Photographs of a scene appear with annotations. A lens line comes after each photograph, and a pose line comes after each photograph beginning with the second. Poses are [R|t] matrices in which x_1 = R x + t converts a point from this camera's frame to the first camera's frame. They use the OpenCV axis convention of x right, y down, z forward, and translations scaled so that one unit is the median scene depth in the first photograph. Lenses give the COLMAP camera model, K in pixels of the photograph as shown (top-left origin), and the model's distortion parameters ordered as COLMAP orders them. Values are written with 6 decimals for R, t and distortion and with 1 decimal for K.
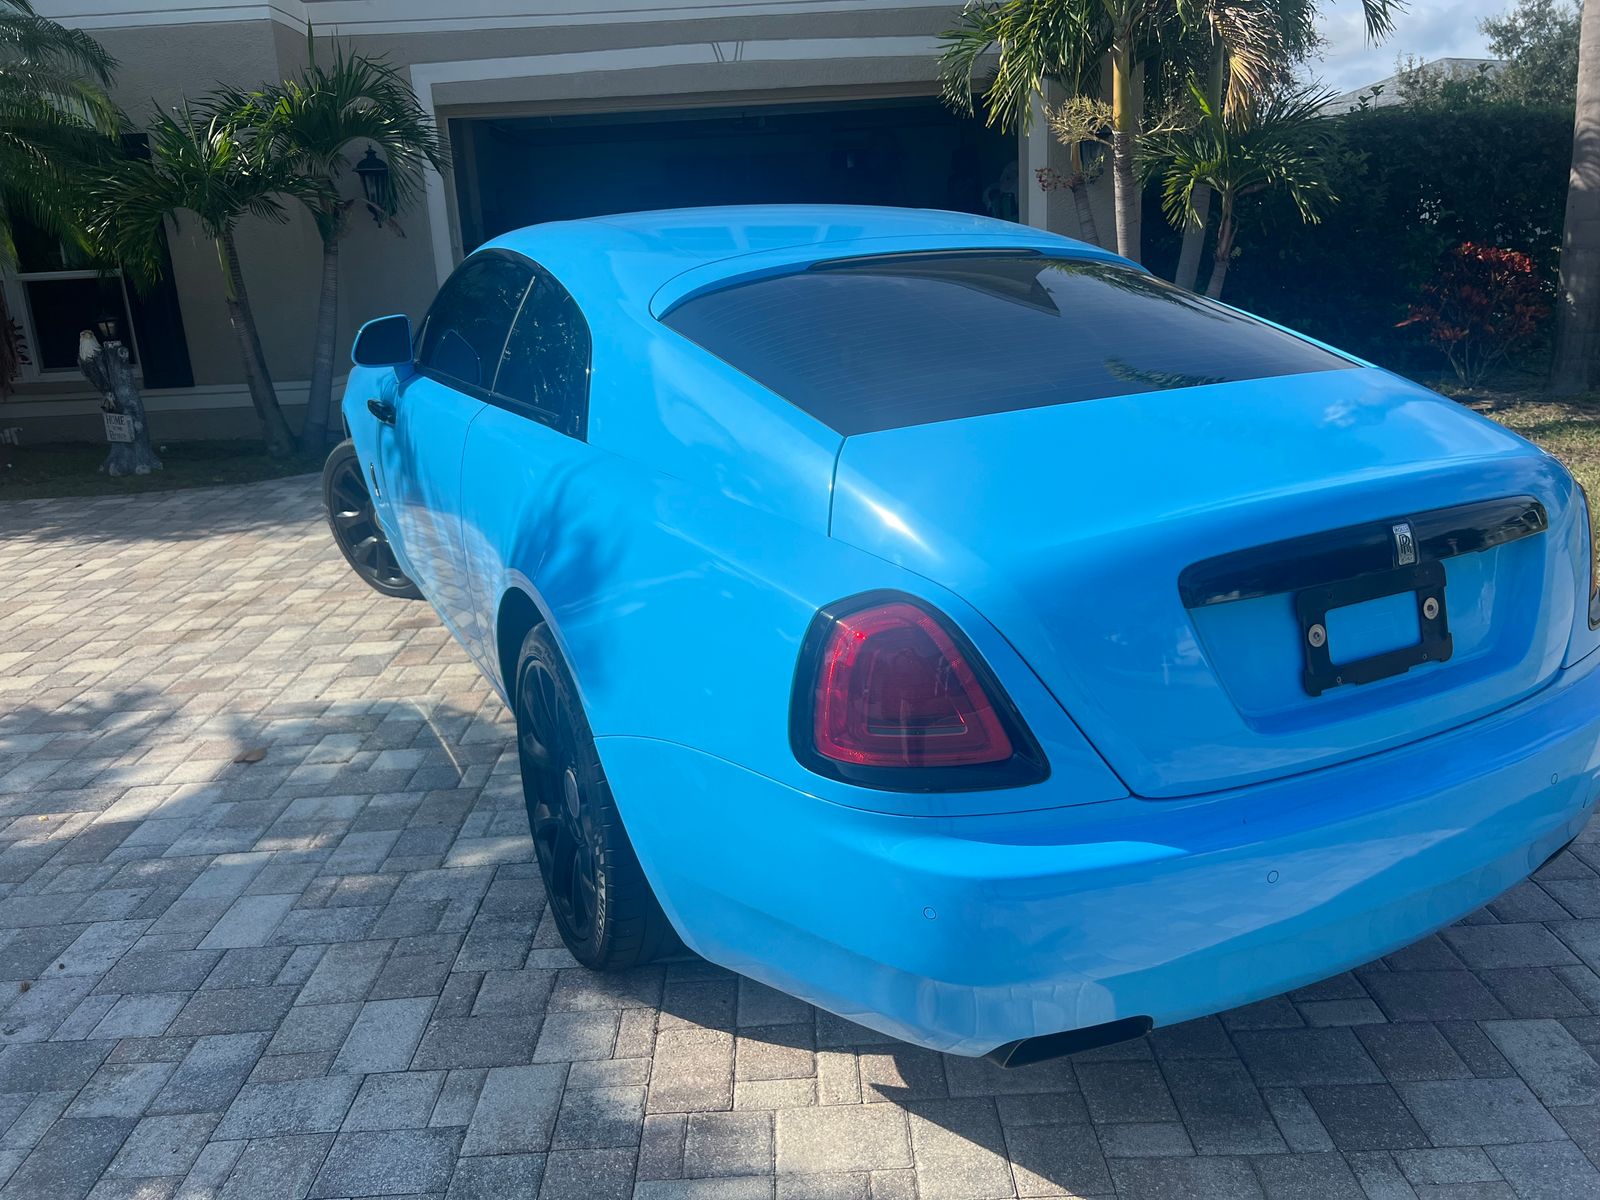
lens RADIAL K [[1205.9, 0, 797.6], [0, 1205.9, 583.6], [0, 0, 1]] dist [0.054706, -0.053664]
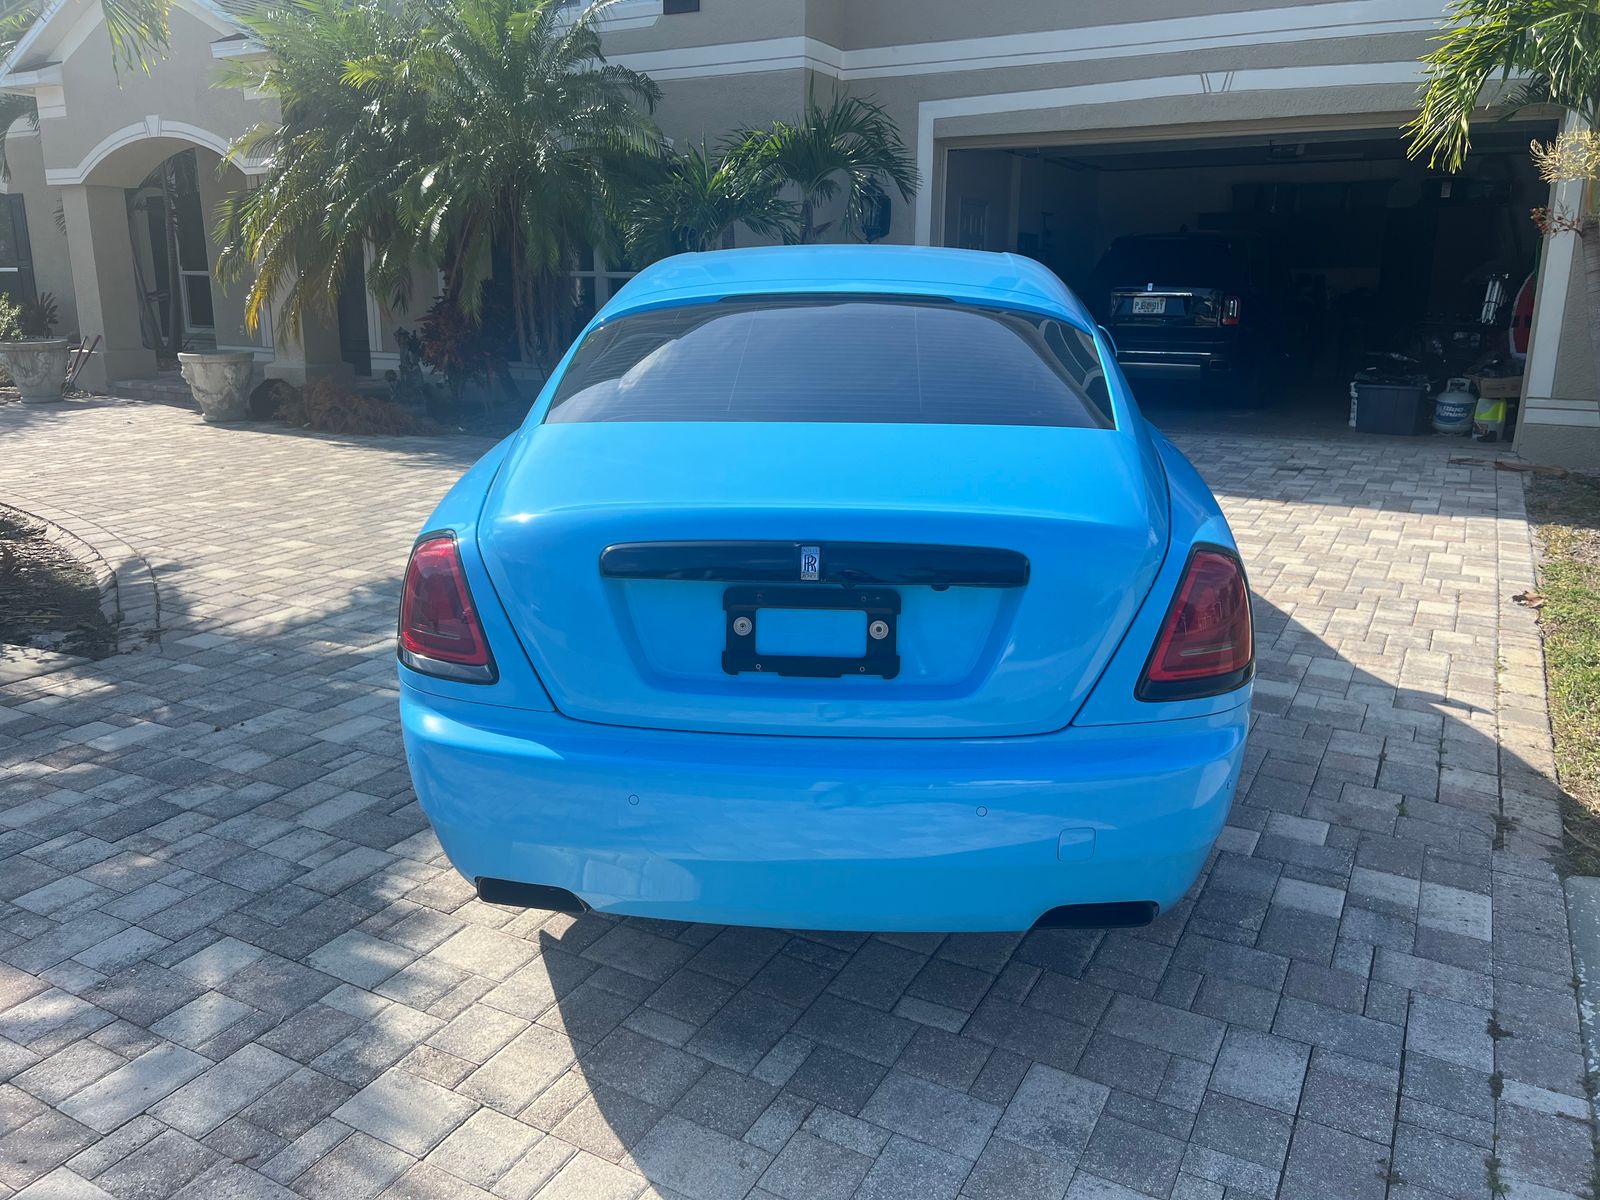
lens RADIAL K [[1207.4, 0, 798.2], [0, 1207.4, 588.8], [0, 0, 1]] dist [0.051158, -0.059099]
pose [[0.864900, 0.174933, -0.470475, 0.723029], [-0.180122, 0.983043, 0.034390, -0.030643], [0.468513, 0.054999, 0.881743, -0.019386]]
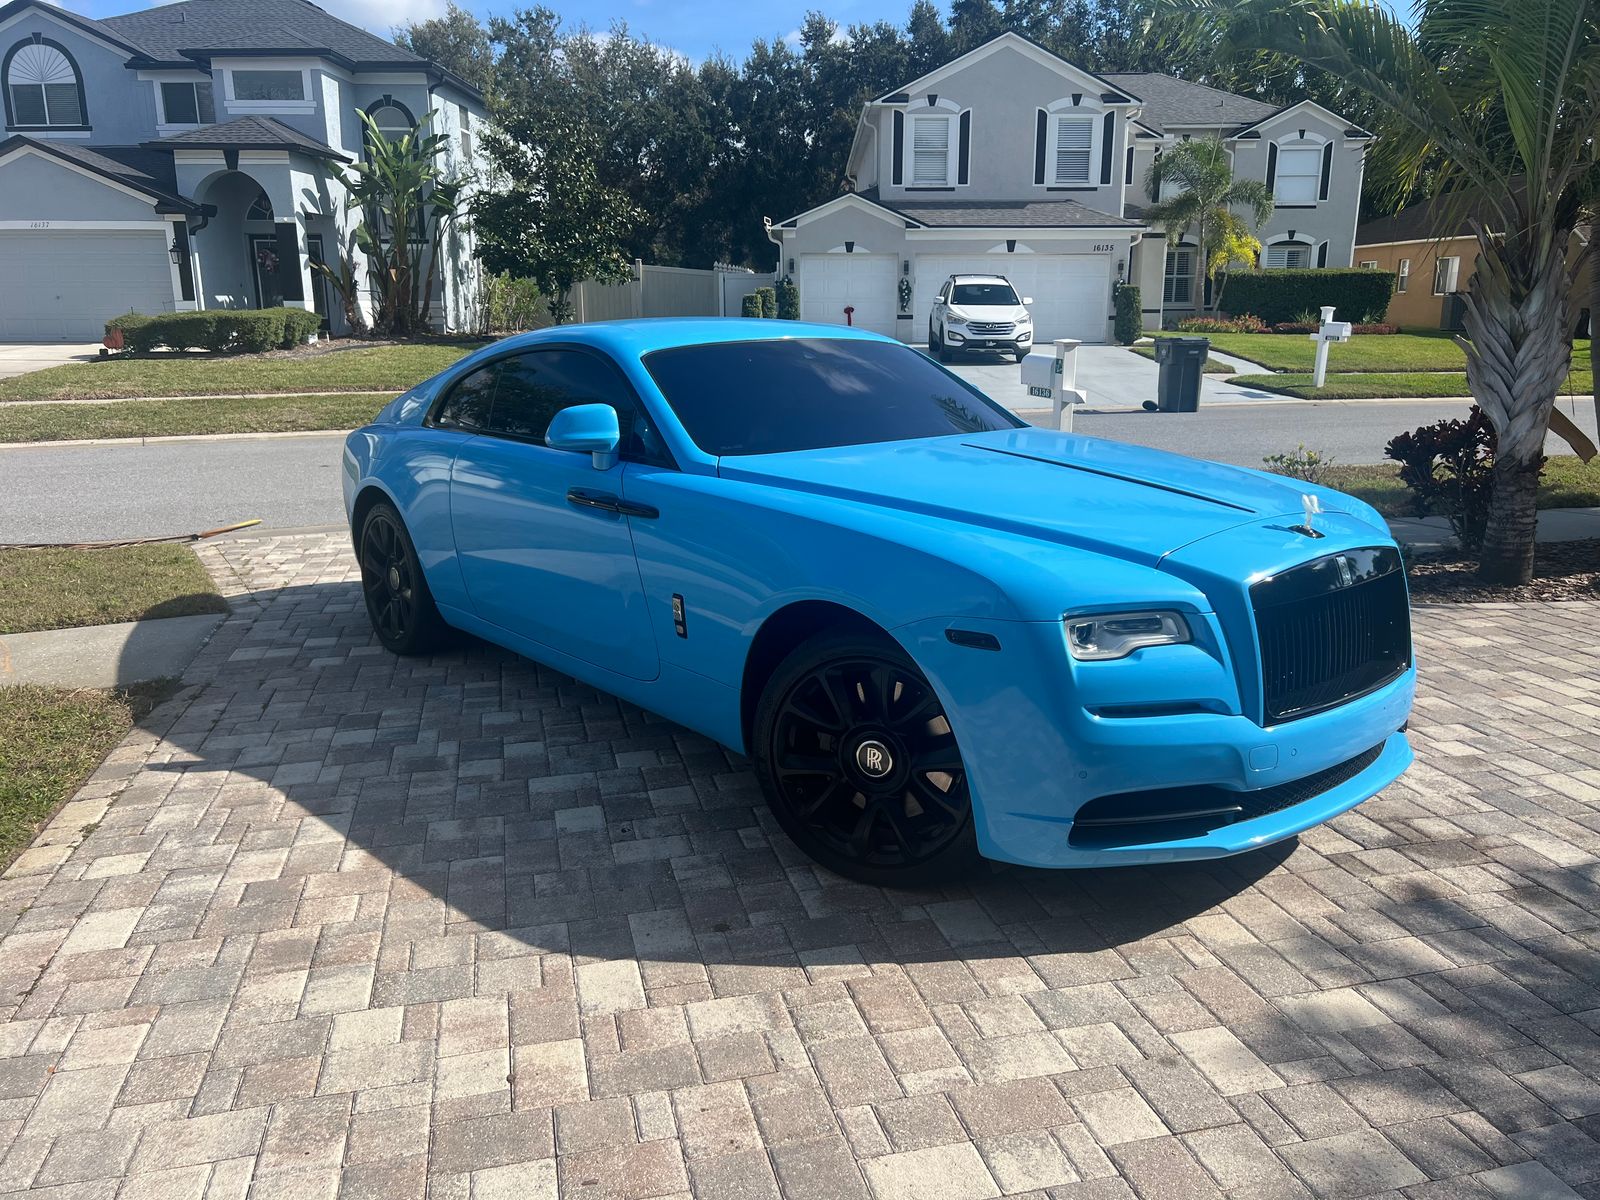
lens RADIAL K [[1205.2, 0, 800.0], [0, 1205.2, 600.0], [0, 0, 1]] dist [0.051174, -0.051649]
pose [[-0.972978, 0.098684, -0.208748, 0.219369], [-0.017074, 0.870841, 0.491268, -1.054758], [0.230266, 0.481557, -0.845624, 3.485455]]
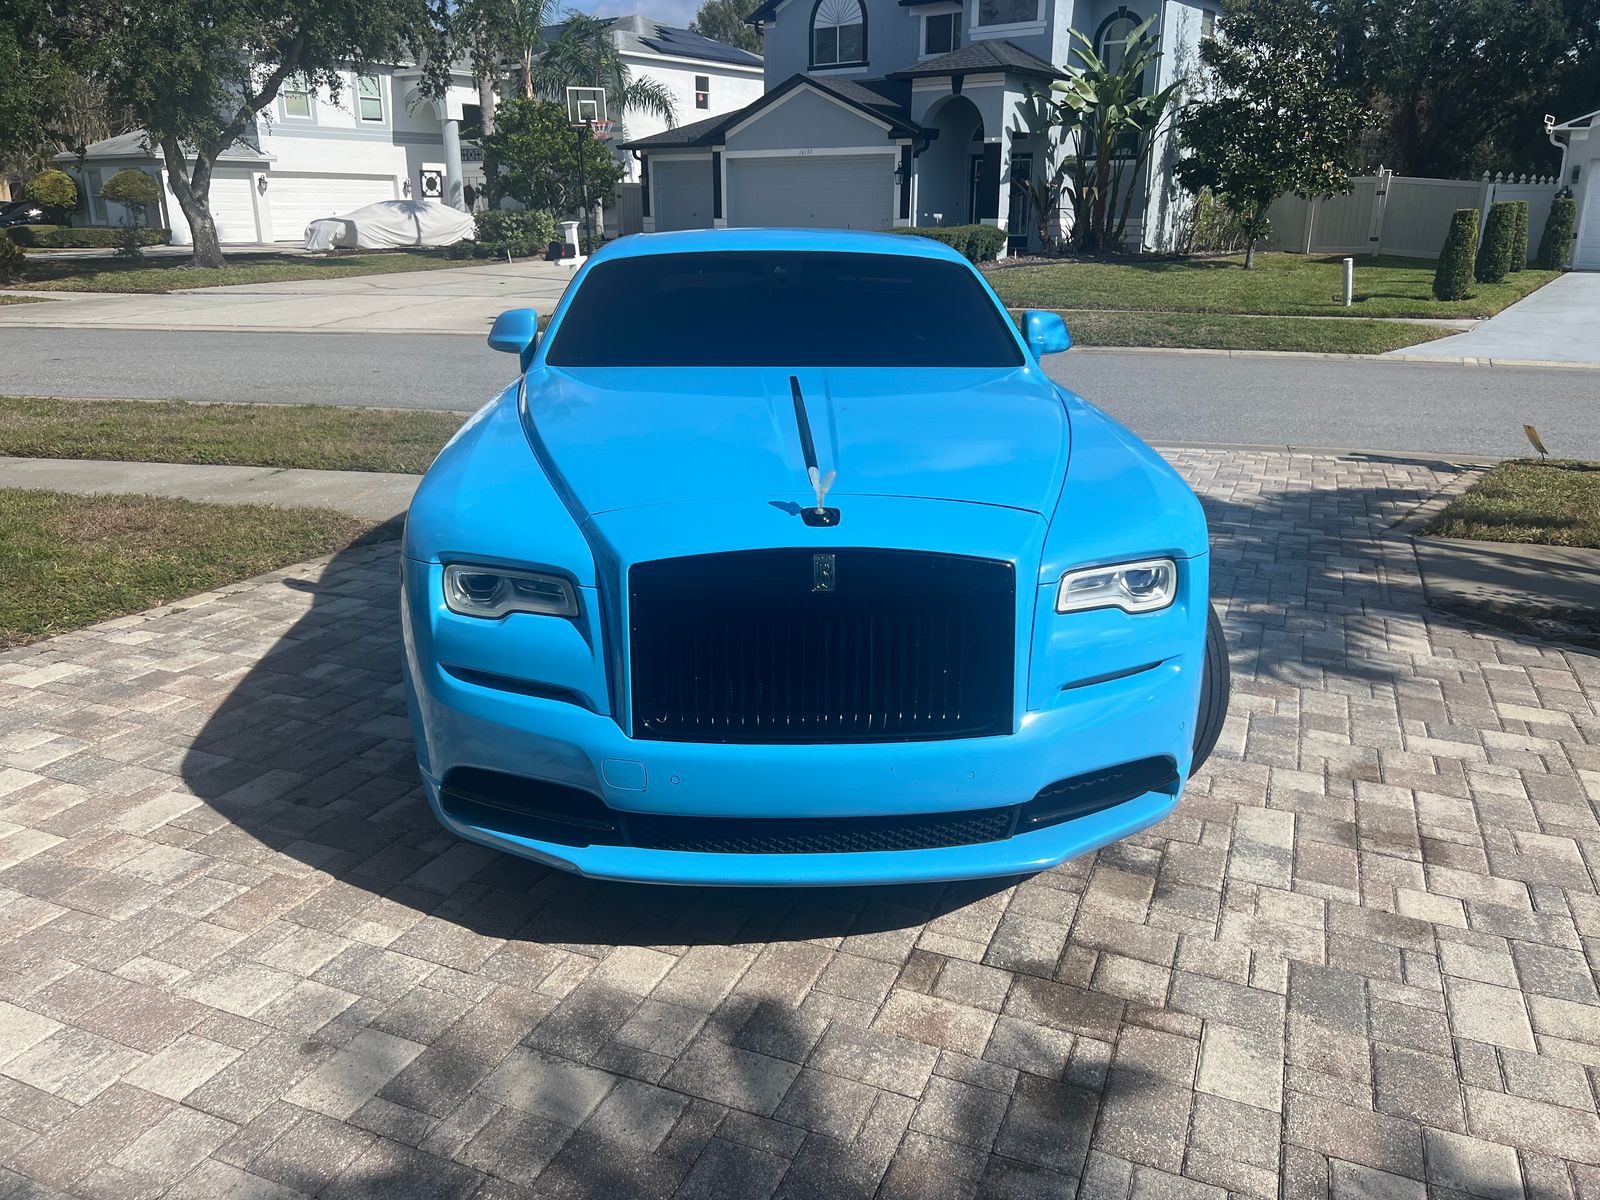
lens RADIAL K [[1207.4, 0, 798.2], [0, 1207.4, 588.8], [0, 0, 1]] dist [0.051158, -0.059099]
pose [[-0.914601, -0.079951, 0.396375, -0.947349], [0.140539, 0.856294, 0.497000, -0.930713], [-0.379149, 0.510263, -0.771931, 3.276700]]
